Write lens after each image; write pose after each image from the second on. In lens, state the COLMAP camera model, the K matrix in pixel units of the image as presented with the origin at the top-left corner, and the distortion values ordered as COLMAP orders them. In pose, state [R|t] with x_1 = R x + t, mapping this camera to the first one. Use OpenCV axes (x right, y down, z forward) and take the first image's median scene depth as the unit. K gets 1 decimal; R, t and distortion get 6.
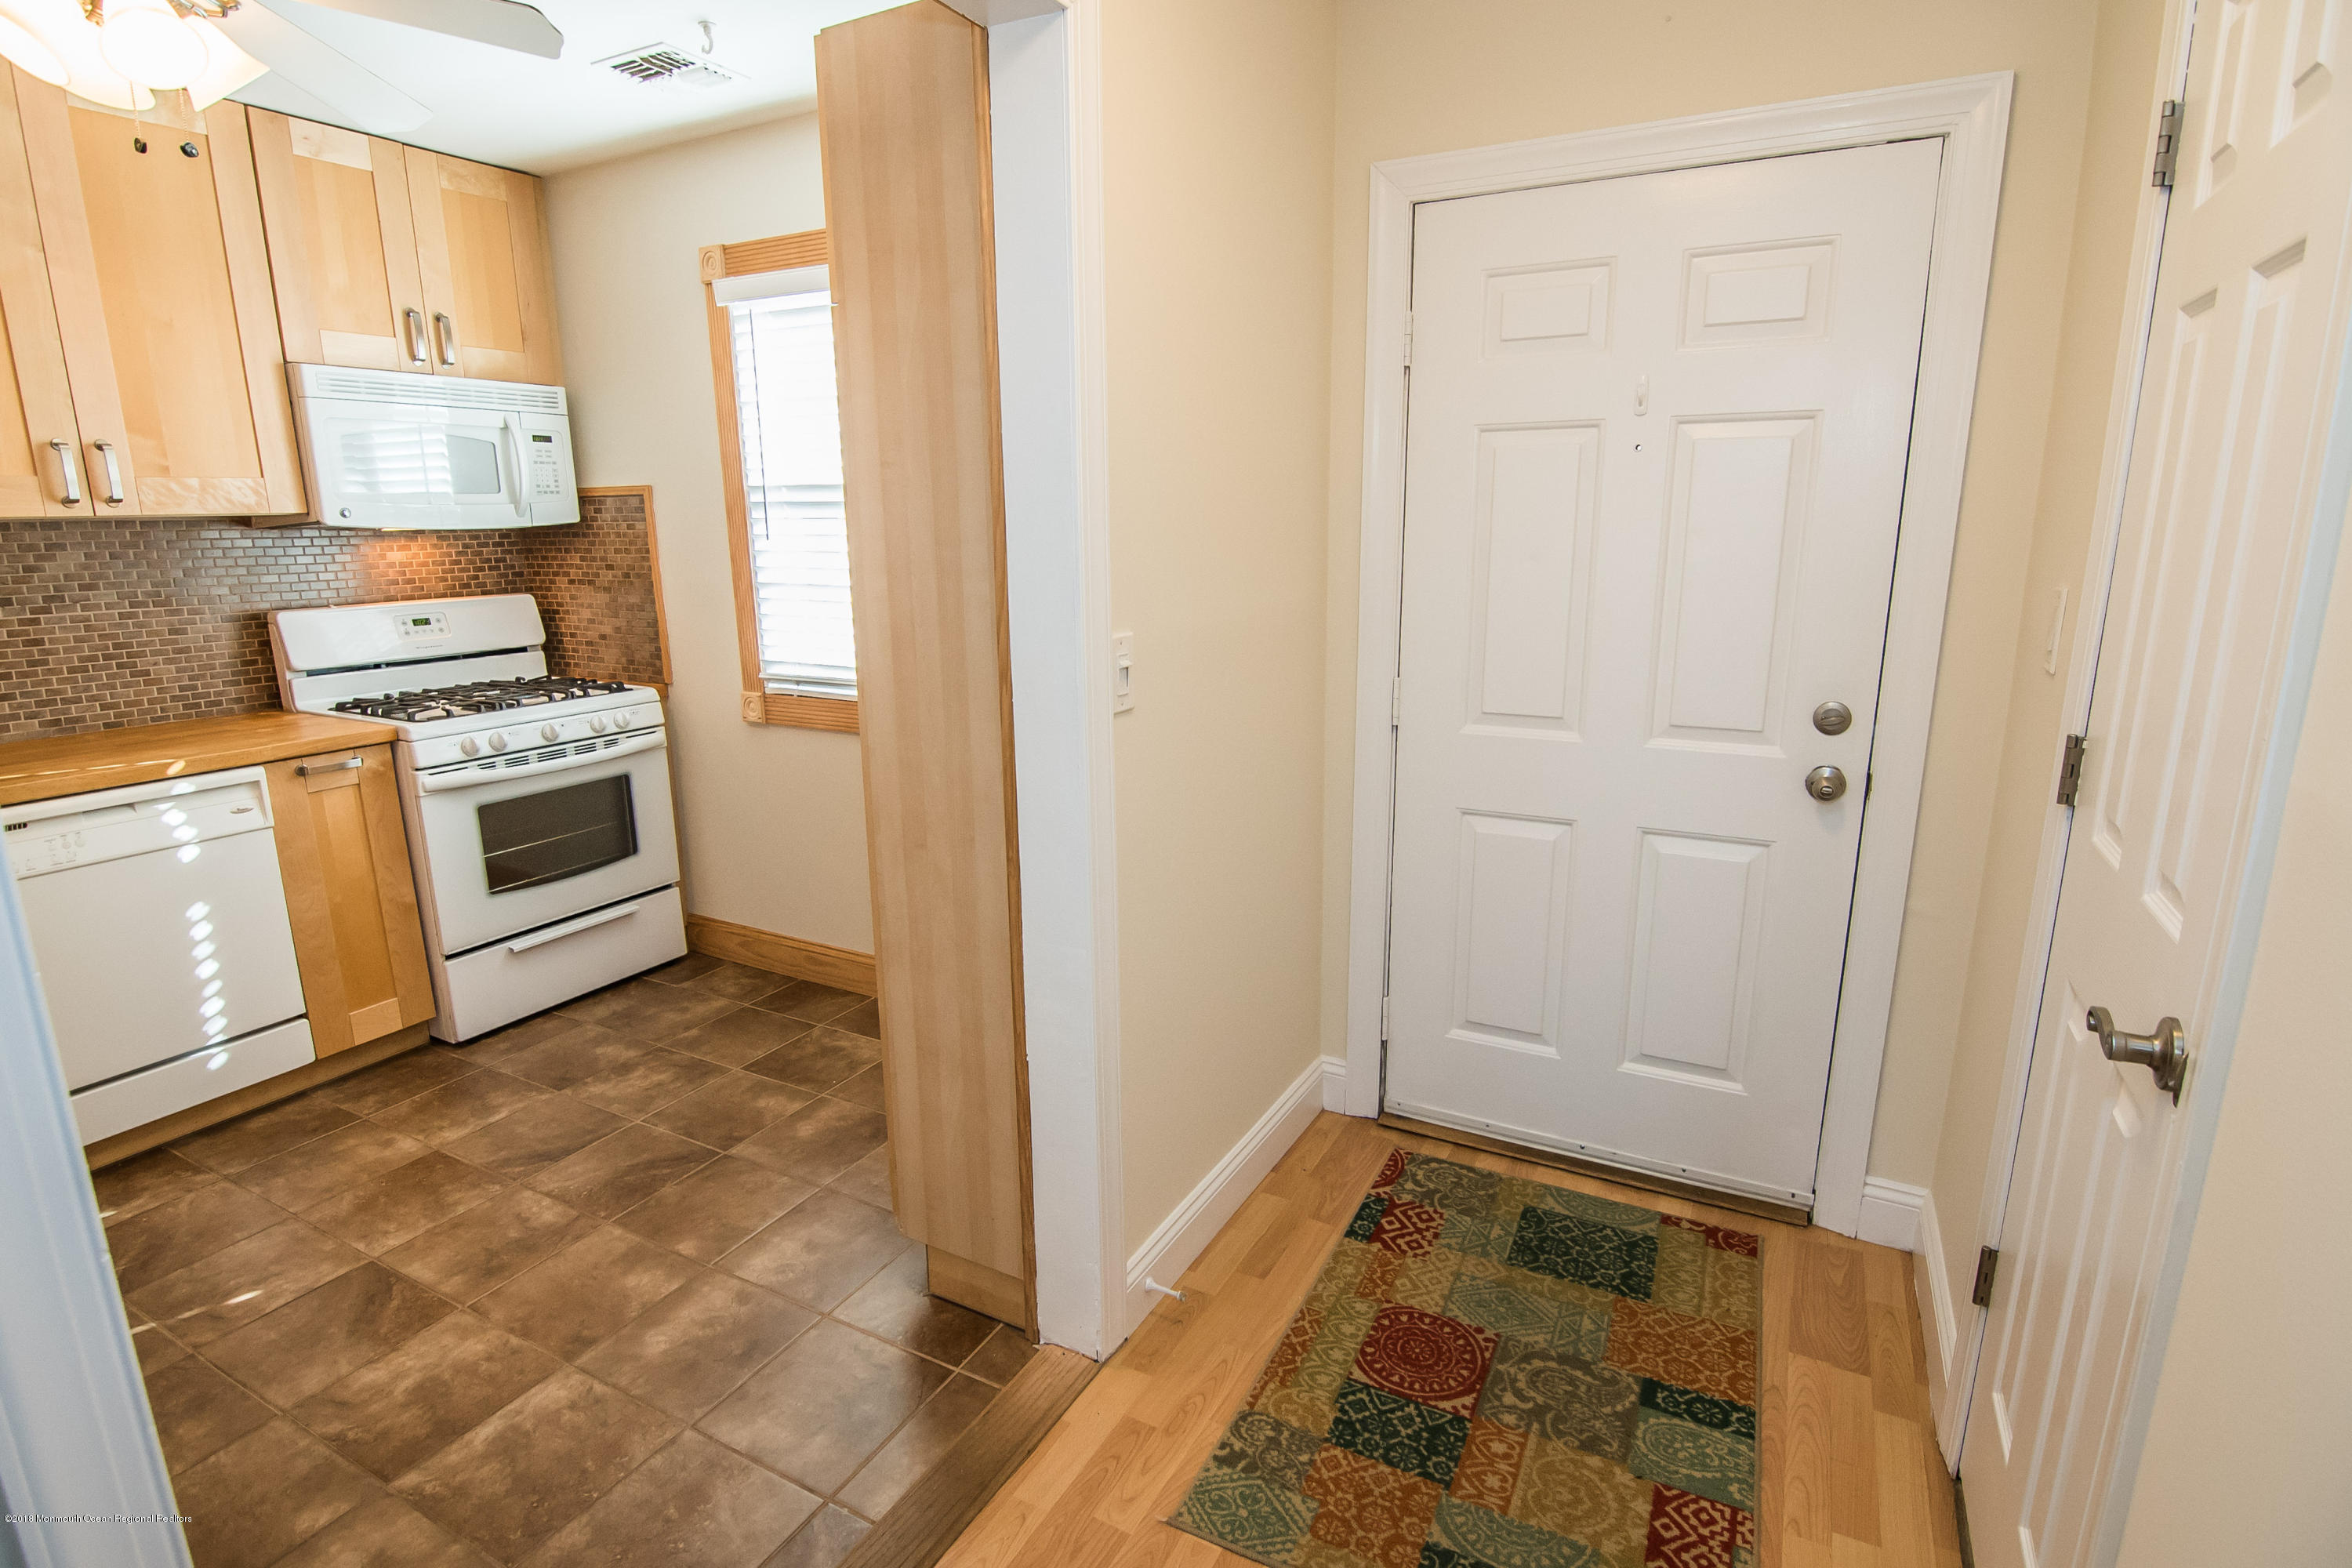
lens RADIAL K [[1157.2, 0, 1179.5], [0, 1157.2, 781.5], [0, 0, 1]] dist [-0.005920, -0.009750]
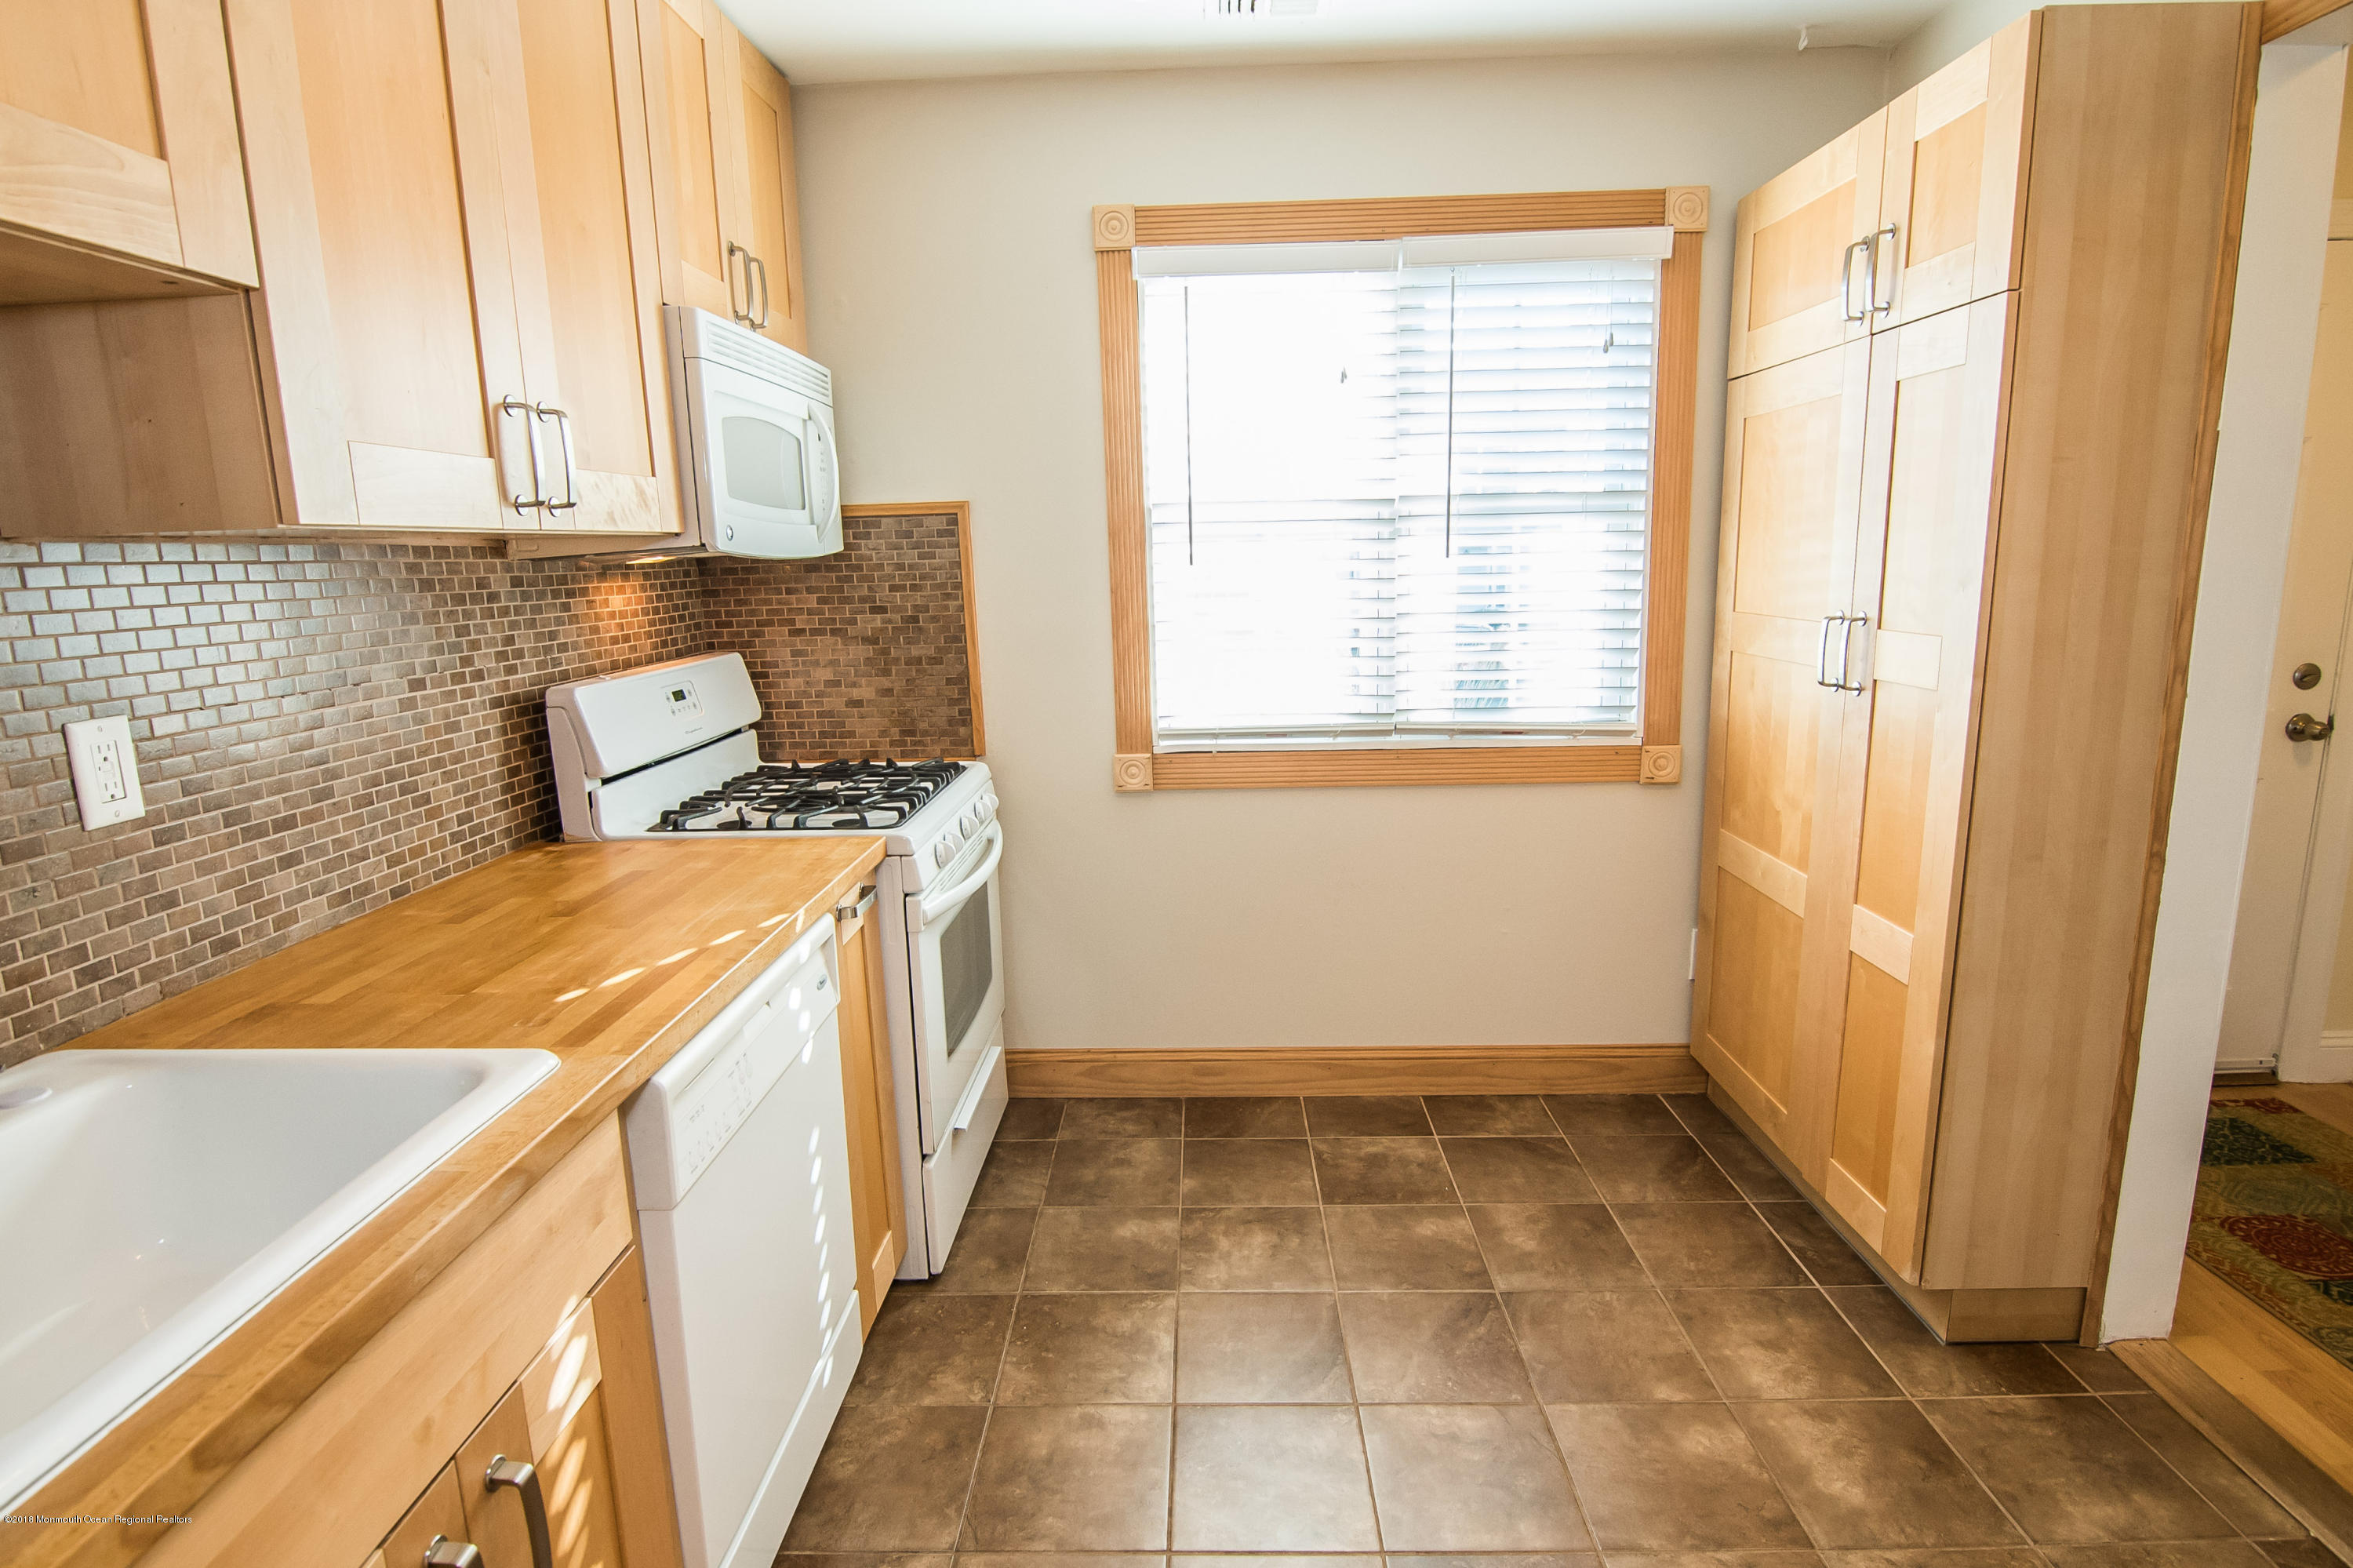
lens RADIAL K [[1195.0, 0, 1173.9], [0, 1195.0, 781.9], [0, 0, 1]] dist [-0.000470, -0.017060]
pose [[0.893687, -0.099517, 0.437516, -0.810159], [0.117839, 0.992922, -0.014853, -0.047586], [-0.432941, 0.064830, 0.899088, 0.266201]]
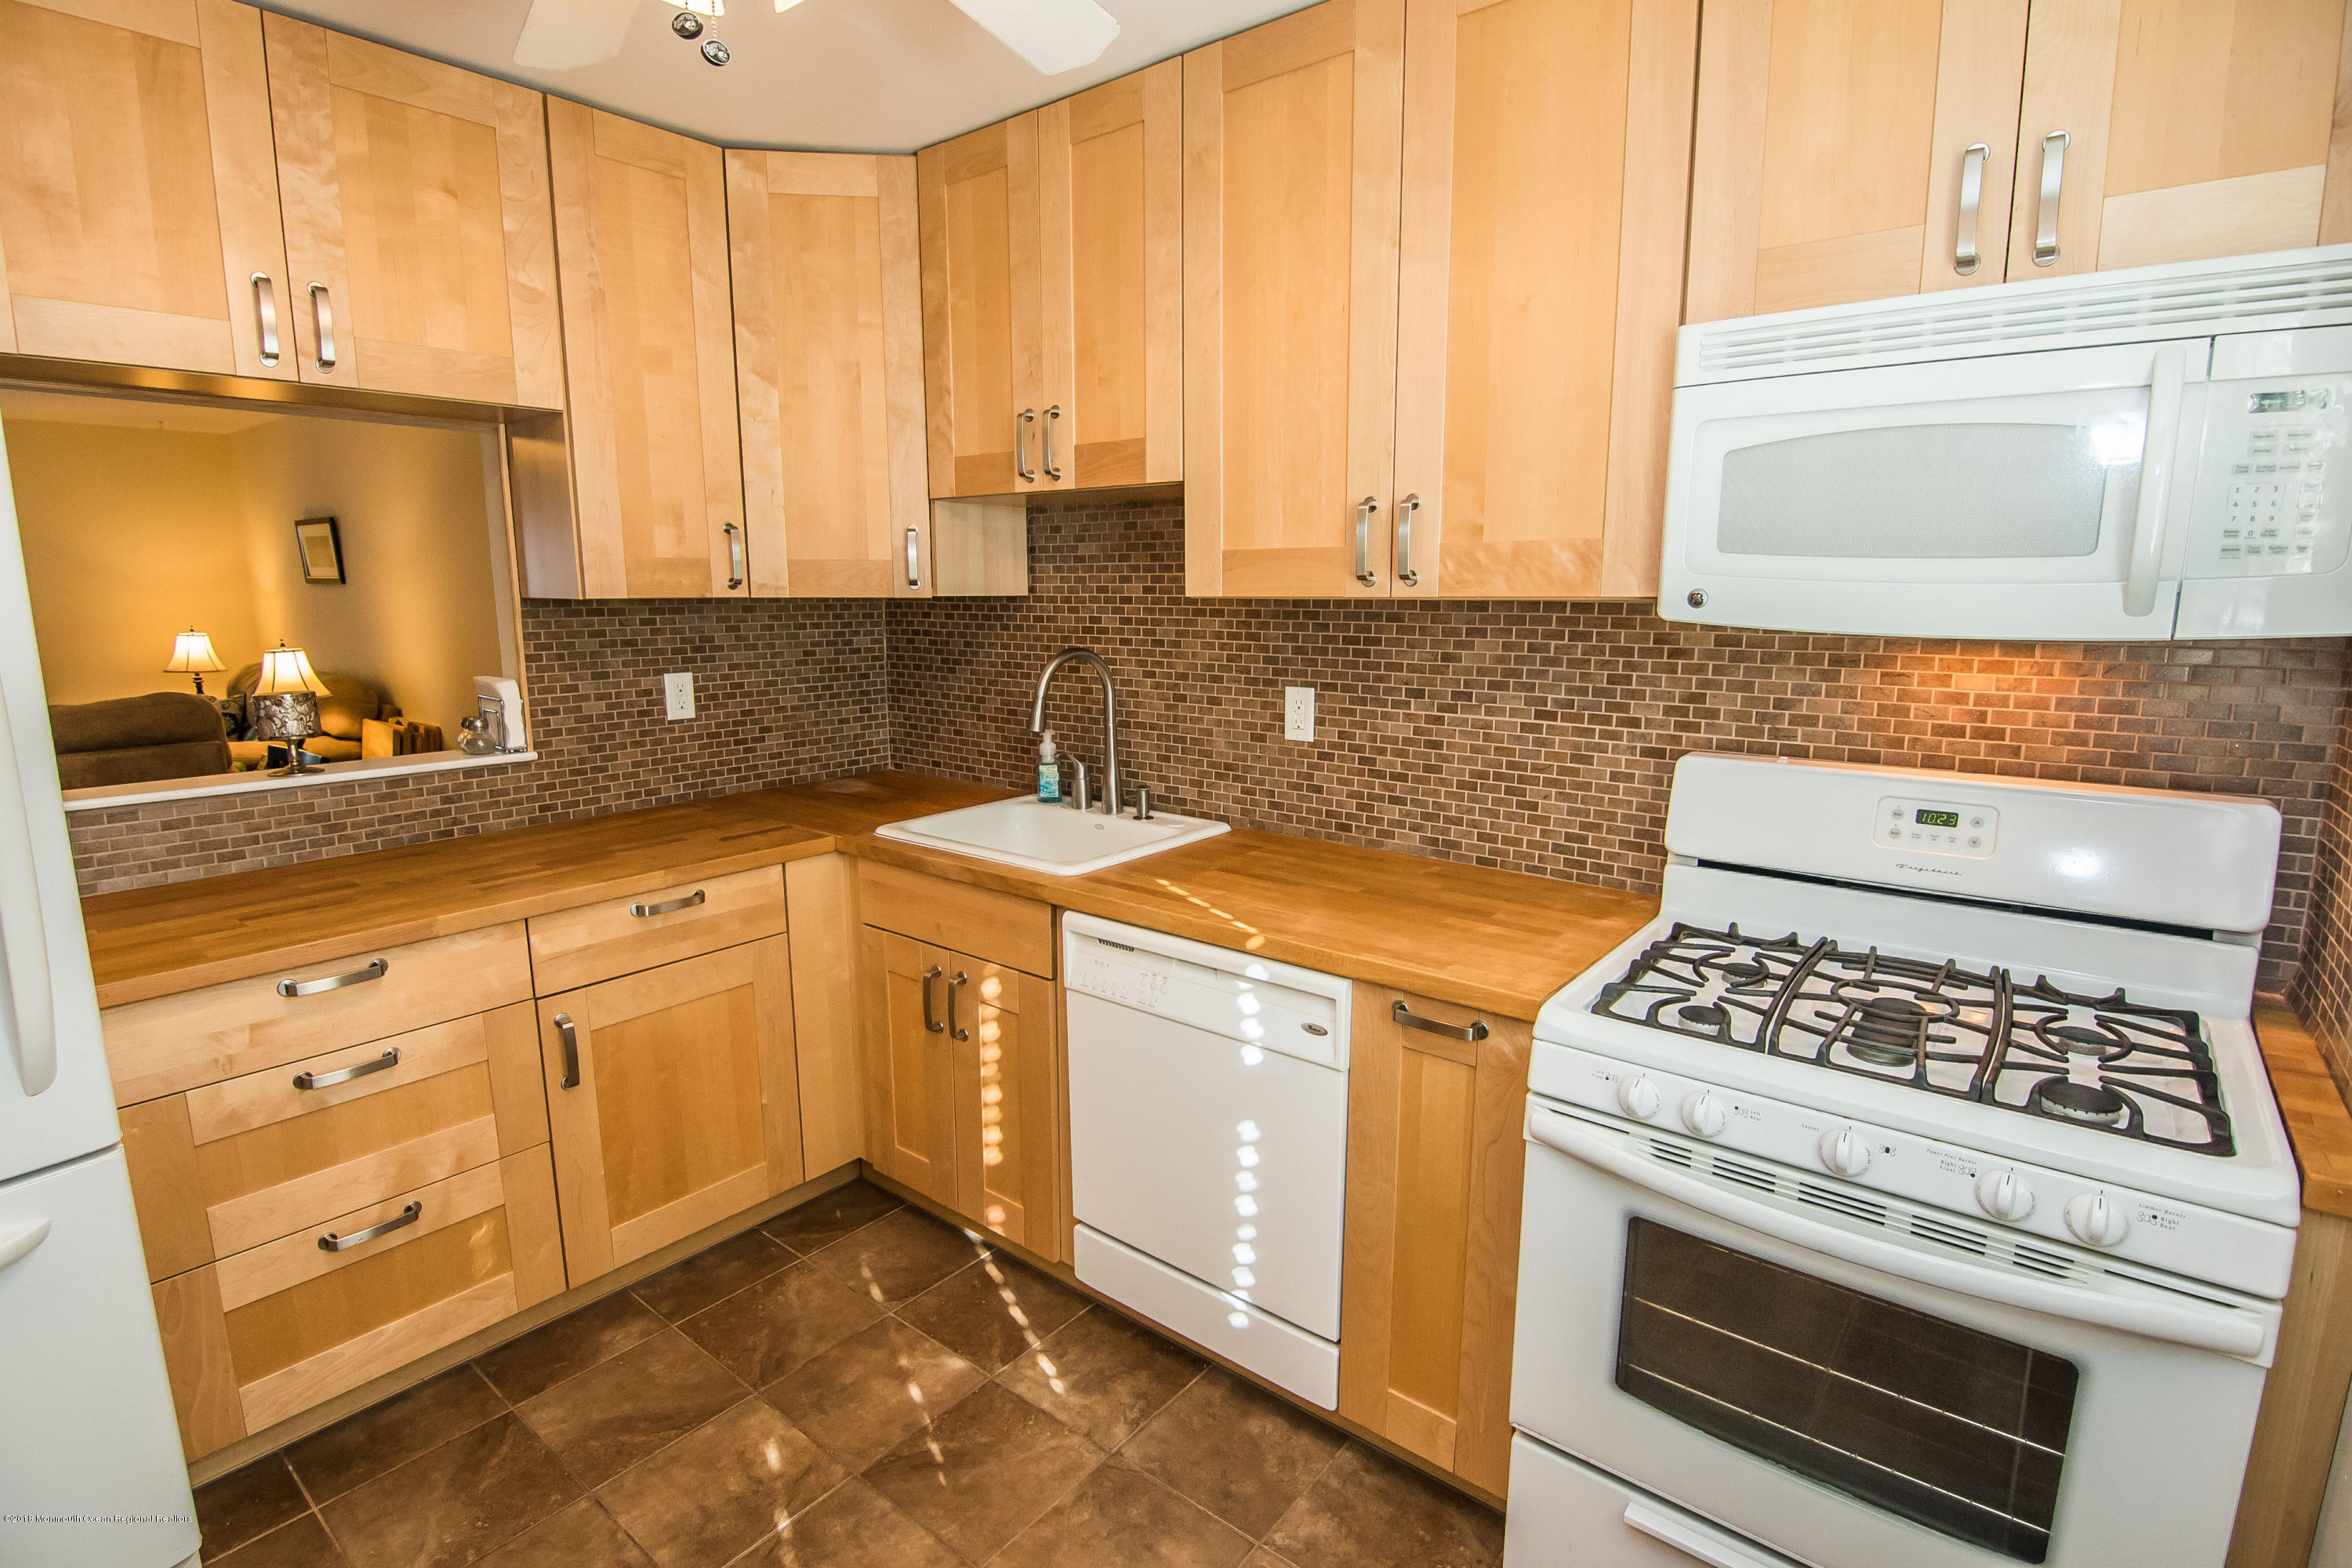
lens RADIAL K [[1123.2, 0, 1167.8], [0, 1123.2, 782.3], [0, 0, 1]] dist [-0.000993, -0.017860]
pose [[-0.185719, 0.176940, -0.966541, -0.162304], [-0.216948, 0.951995, 0.215963, -0.210213], [0.958354, 0.249797, -0.138417, 0.853662]]
